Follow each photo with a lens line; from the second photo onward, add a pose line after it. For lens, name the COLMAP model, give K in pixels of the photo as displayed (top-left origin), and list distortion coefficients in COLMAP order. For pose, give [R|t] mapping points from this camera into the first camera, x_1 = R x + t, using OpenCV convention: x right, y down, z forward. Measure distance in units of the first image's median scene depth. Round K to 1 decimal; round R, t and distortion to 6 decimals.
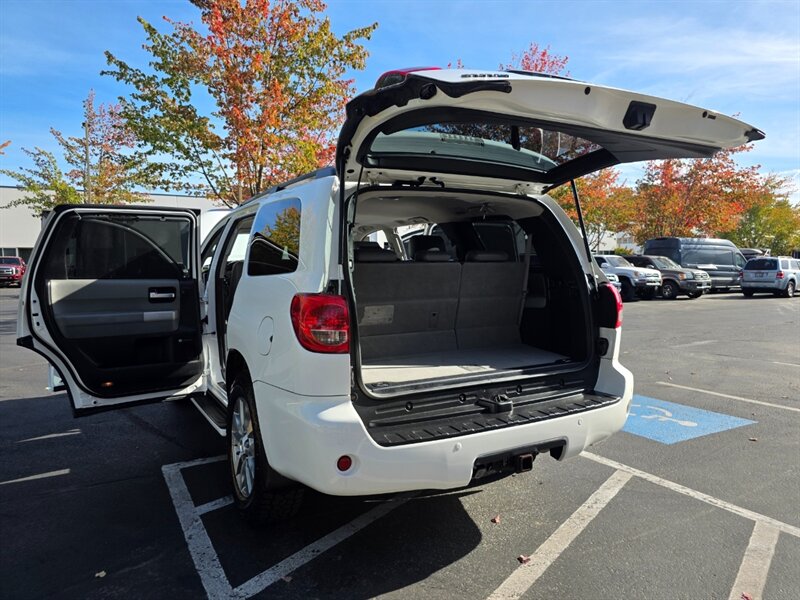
lens RADIAL K [[547.8, 0, 400.0], [0, 547.8, 300.0], [0, 0, 1]] dist [0.005740, 0.000516]
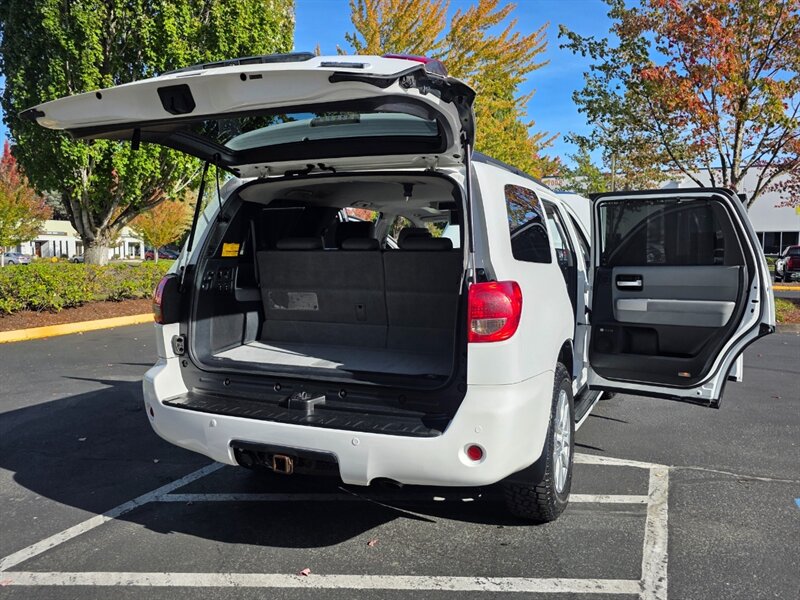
lens RADIAL K [[639.3, 0, 409.4], [0, 639.3, 306.3], [0, 0, 1]] dist [0.007986, 0.002969]
pose [[0.596756, 0.074776, -0.798931, 0.954966], [-0.059705, 0.997026, 0.048720, -0.032204], [0.800198, 0.018627, 0.599446, 0.398887]]
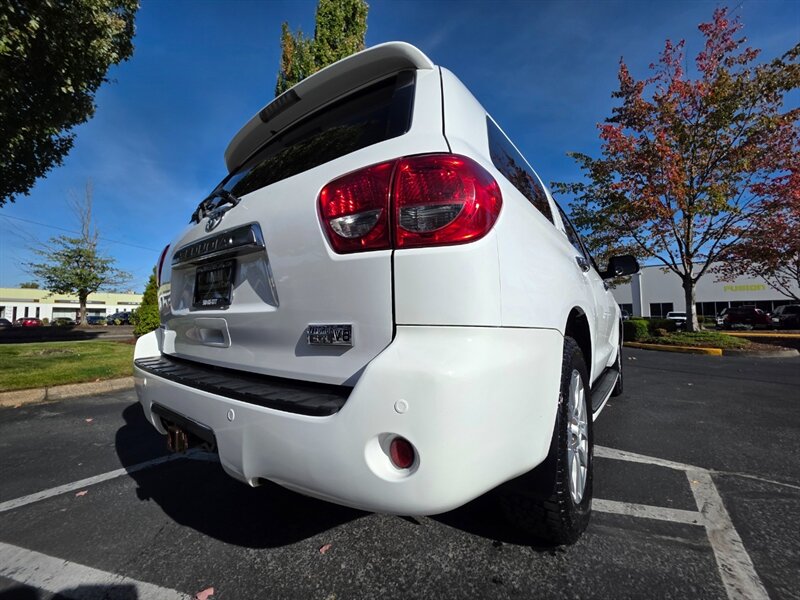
lens RADIAL K [[321.6, 0, 401.7], [0, 321.6, 300.5], [0, 0, 1]] dist [-0.004026, -0.000354]
pose [[0.387435, -0.048079, -0.920643, 0.578309], [-0.065043, 0.994725, -0.079320, 0.102967], [0.919600, 0.090613, 0.382264, 0.854567]]
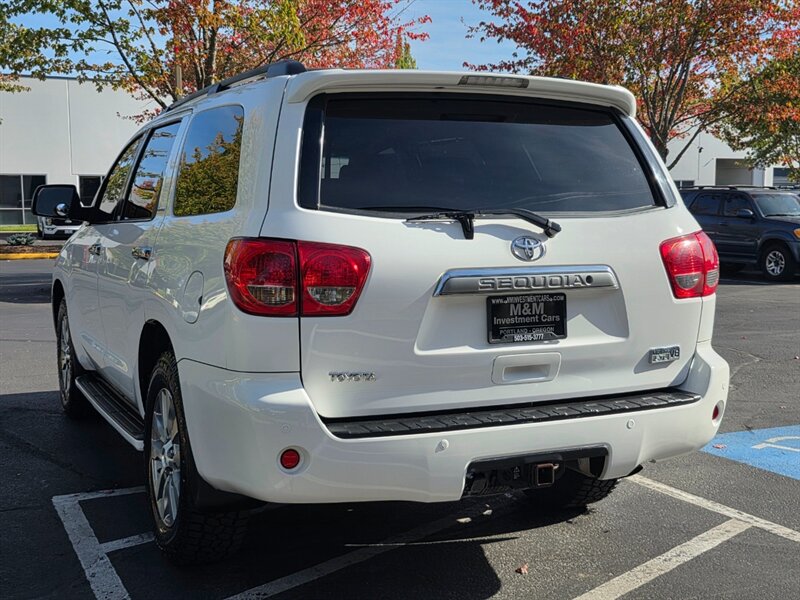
lens RADIAL K [[1031.9, 0, 413.2], [0, 1031.9, 313.9], [0, 0, 1]] dist [0.020237, 0.001163]
pose [[0.997899, 0.012195, -0.063628, 0.109953], [-0.009719, 0.999189, 0.039086, 0.024731], [0.064053, -0.038386, 0.997208, -0.290277]]
